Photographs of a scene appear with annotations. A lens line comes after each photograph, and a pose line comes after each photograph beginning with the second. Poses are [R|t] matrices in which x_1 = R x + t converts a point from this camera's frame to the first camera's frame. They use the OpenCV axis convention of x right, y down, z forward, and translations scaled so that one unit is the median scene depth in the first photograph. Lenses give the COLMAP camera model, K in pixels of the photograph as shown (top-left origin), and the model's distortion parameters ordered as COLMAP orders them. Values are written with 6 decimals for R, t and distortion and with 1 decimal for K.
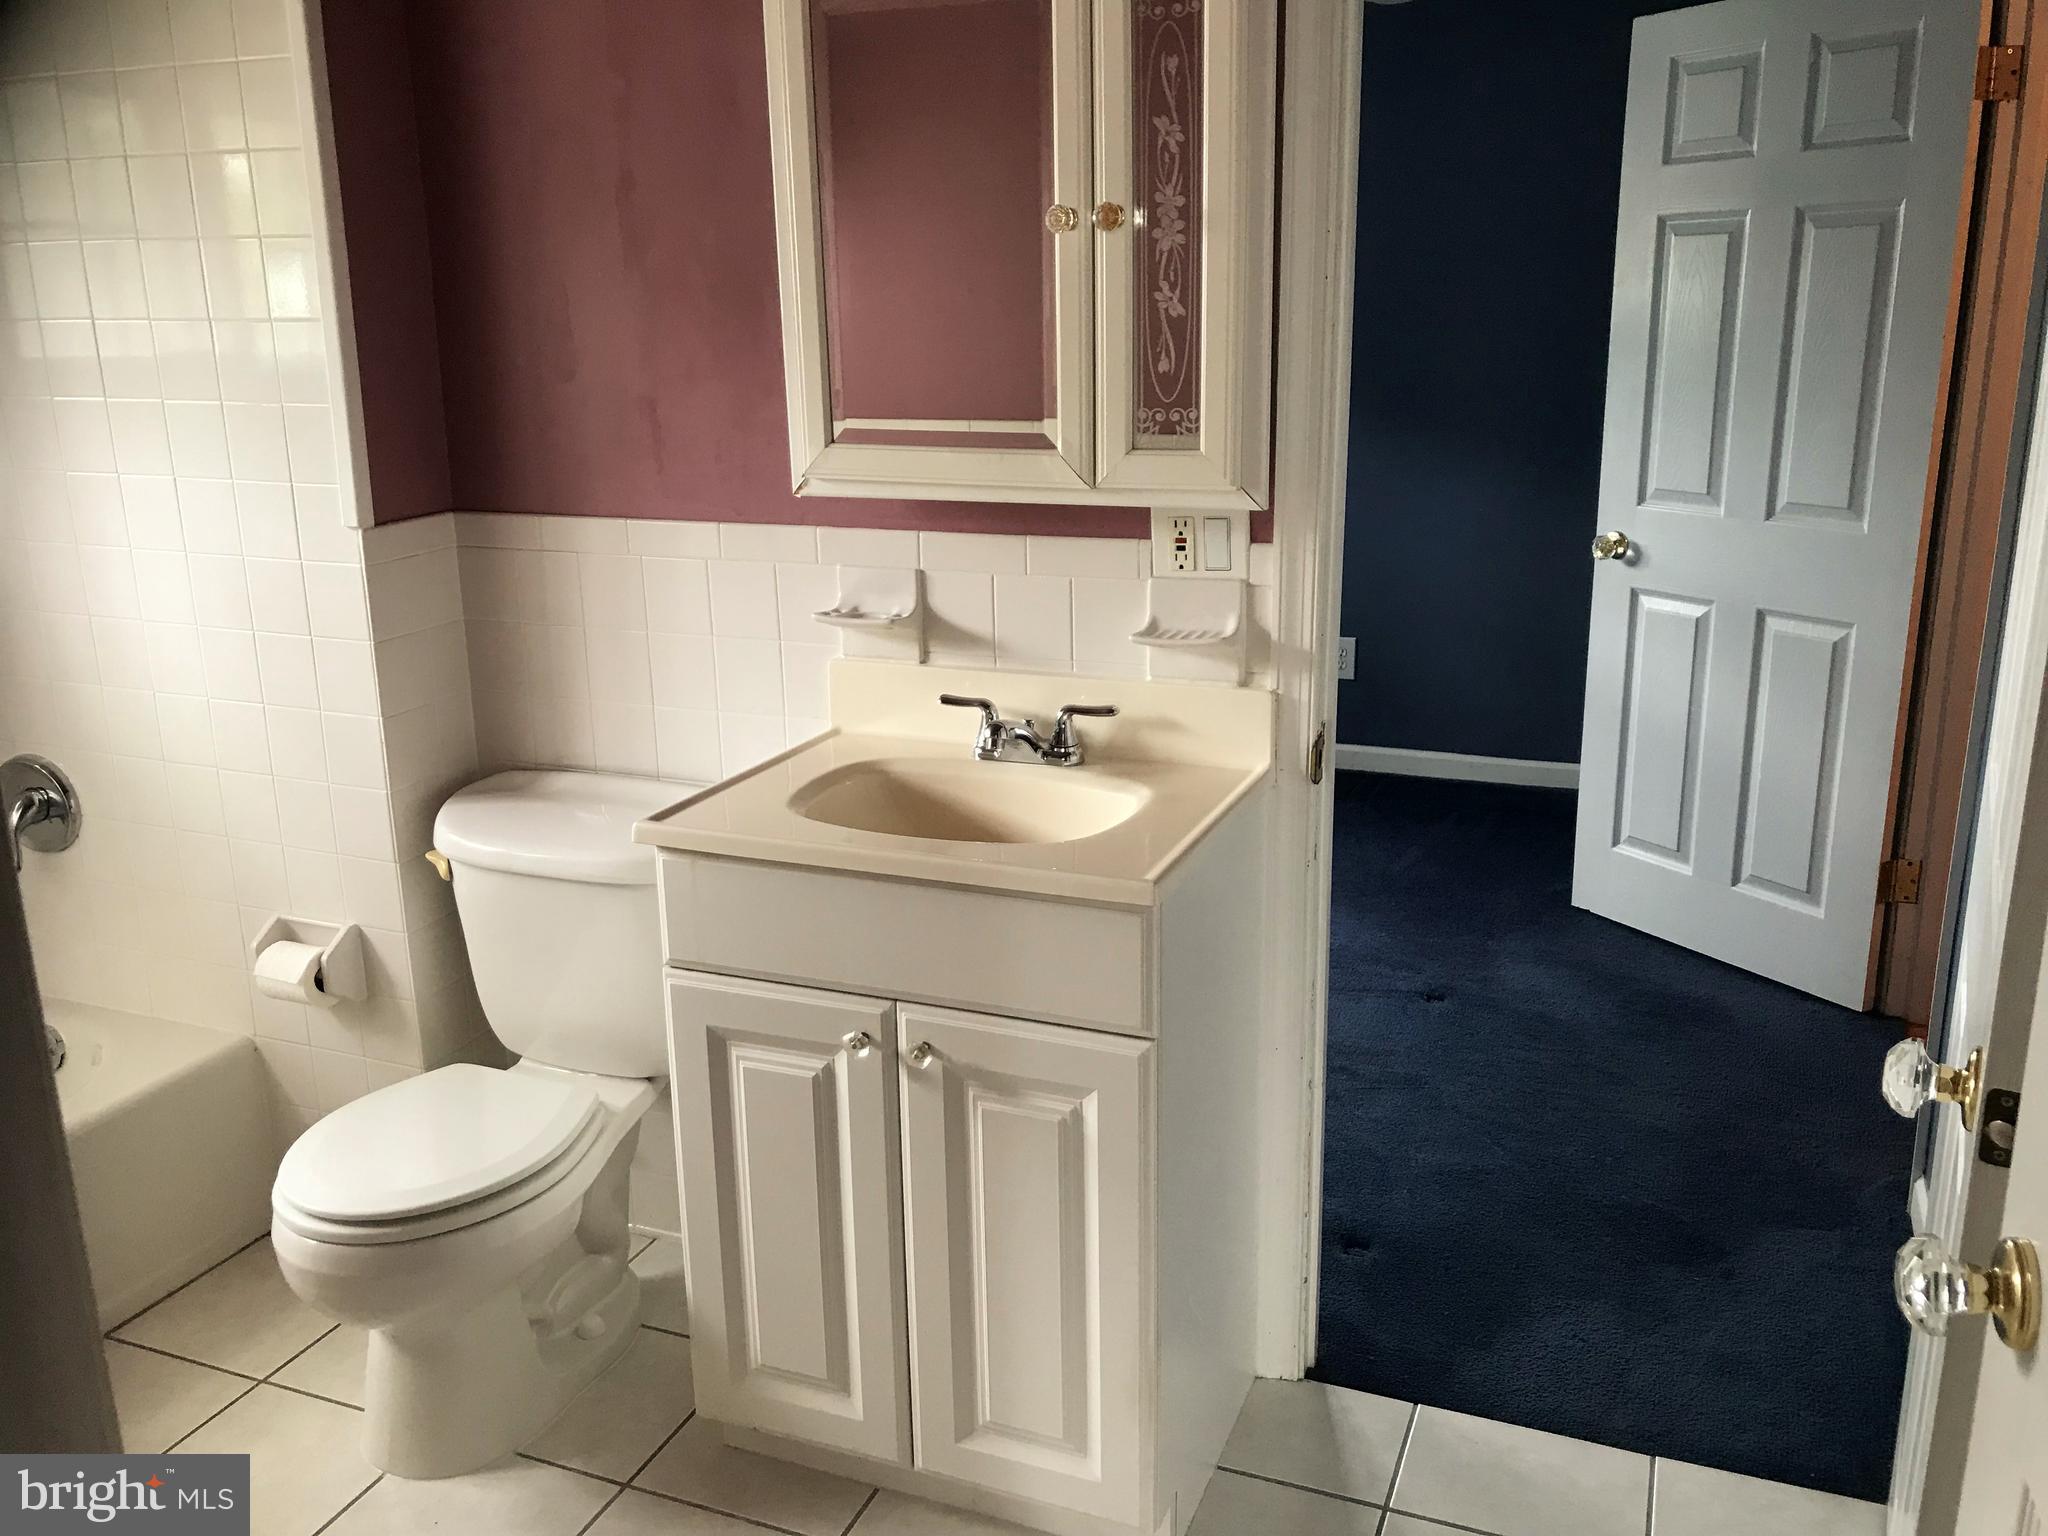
lens RADIAL K [[1740.2, 0, 1023.5], [0, 1740.2, 757.5], [0, 0, 1]] dist [0.075321, -0.109051]
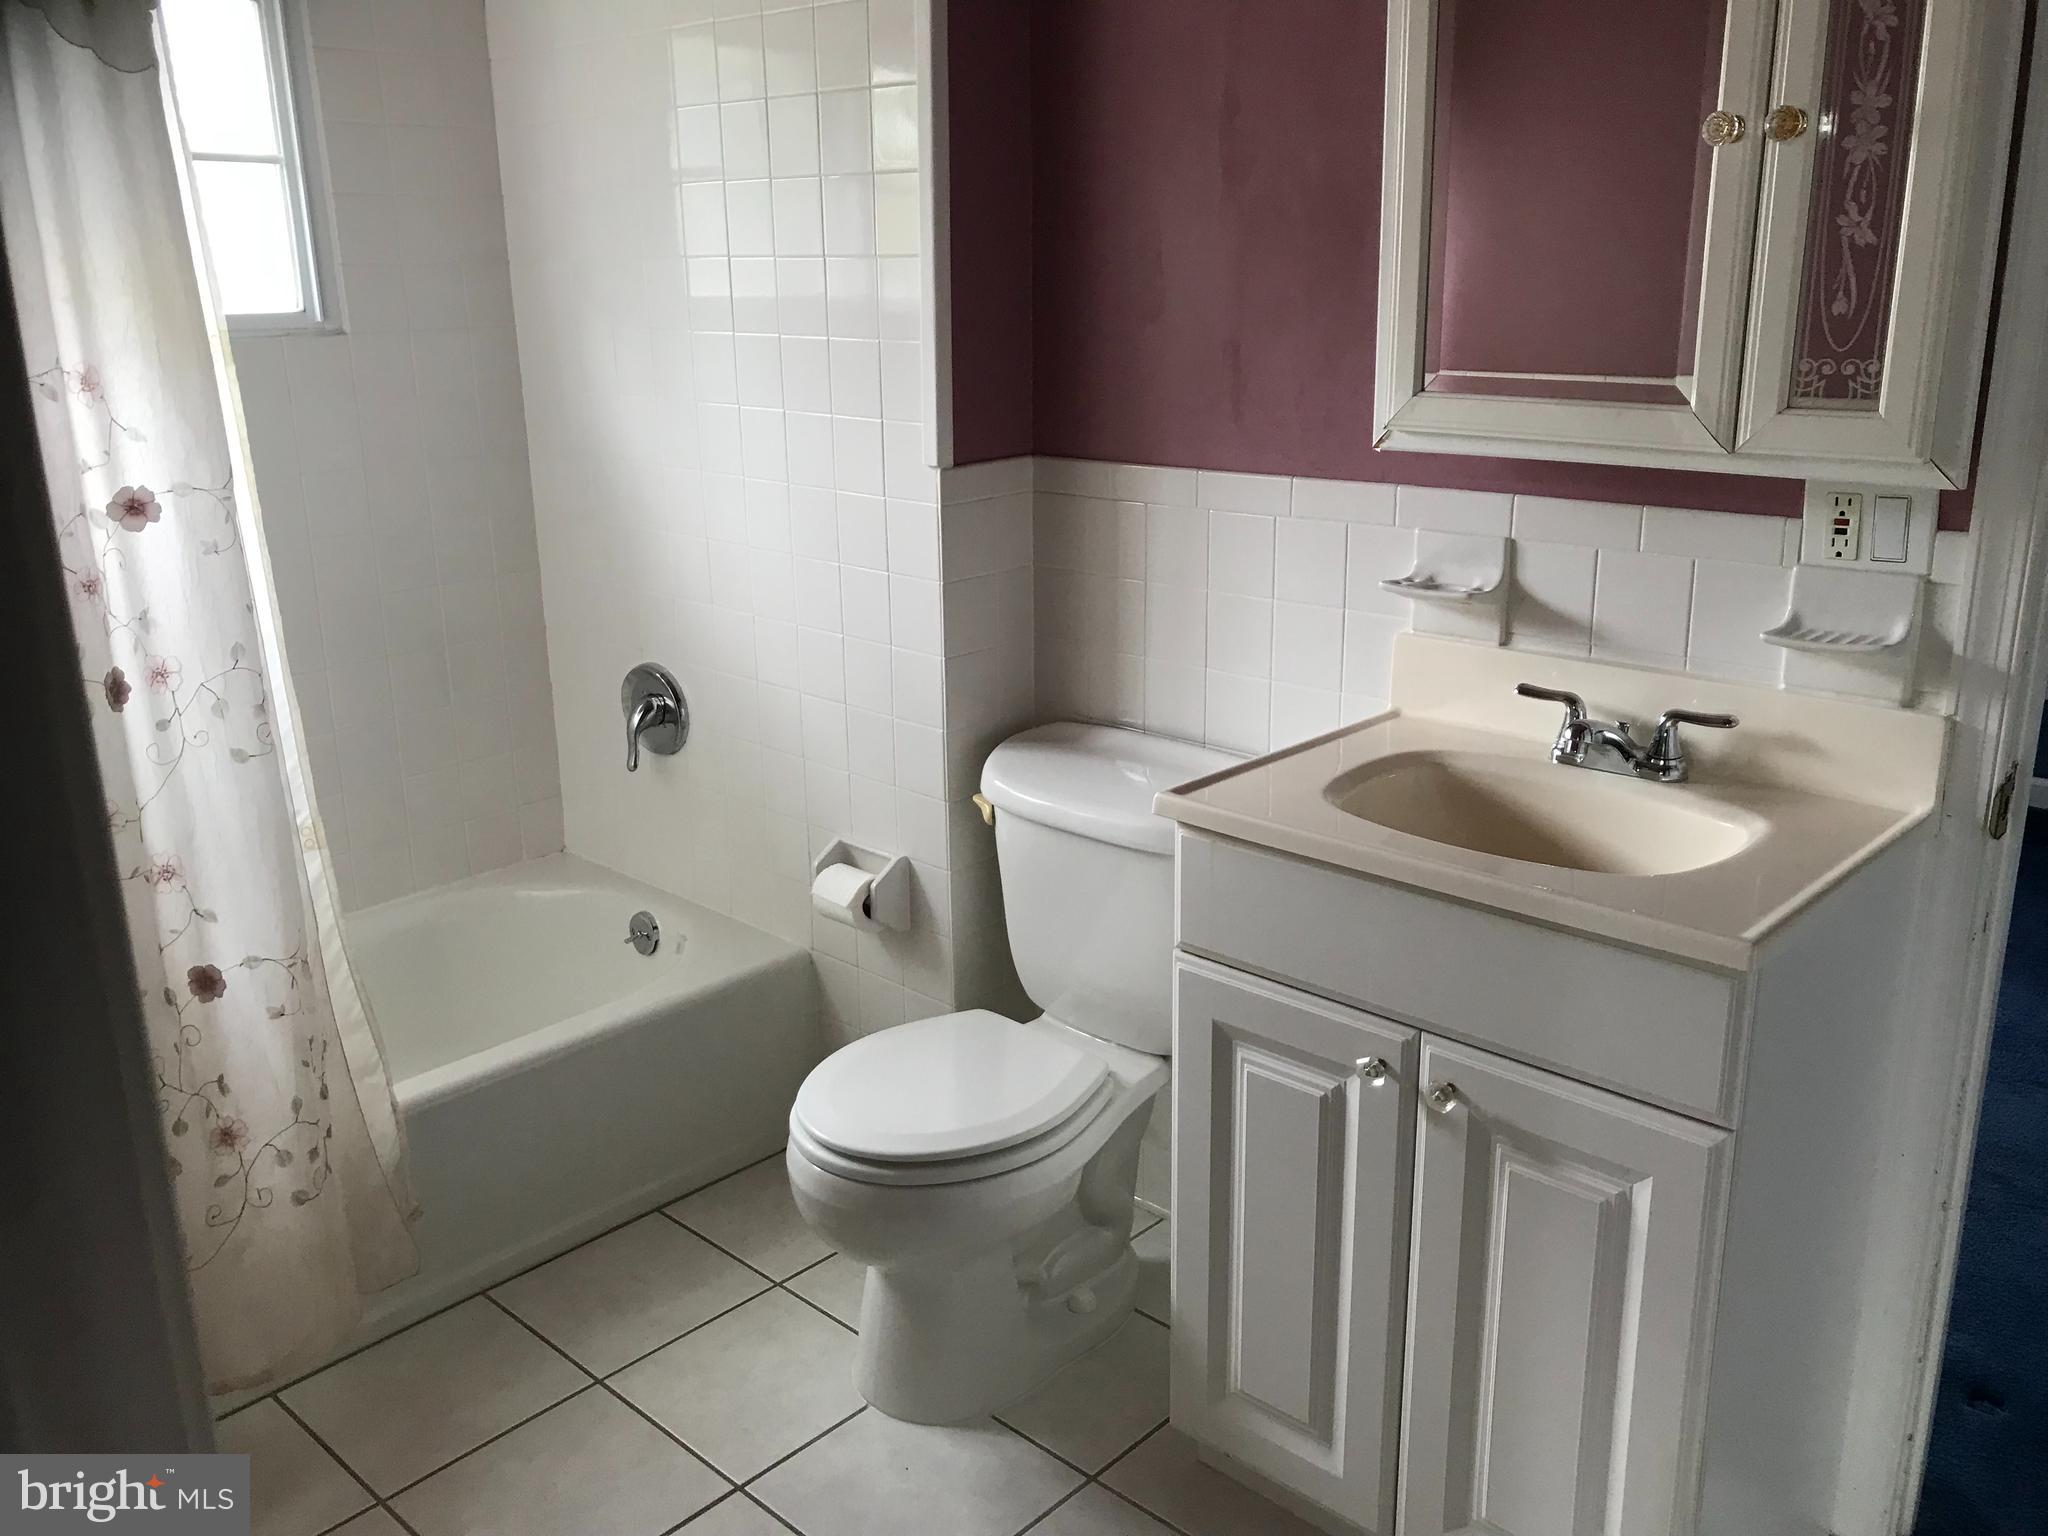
lens RADIAL K [[1689.9, 0, 1018.4], [0, 1689.9, 735.5], [0, 0, 1]] dist [0.004728, 0.002569]
pose [[0.929908, 0.100237, -0.353869, 0.022305], [-0.094831, 0.994958, 0.032630, -0.014603], [0.355355, 0.003214, 0.934726, 0.123672]]
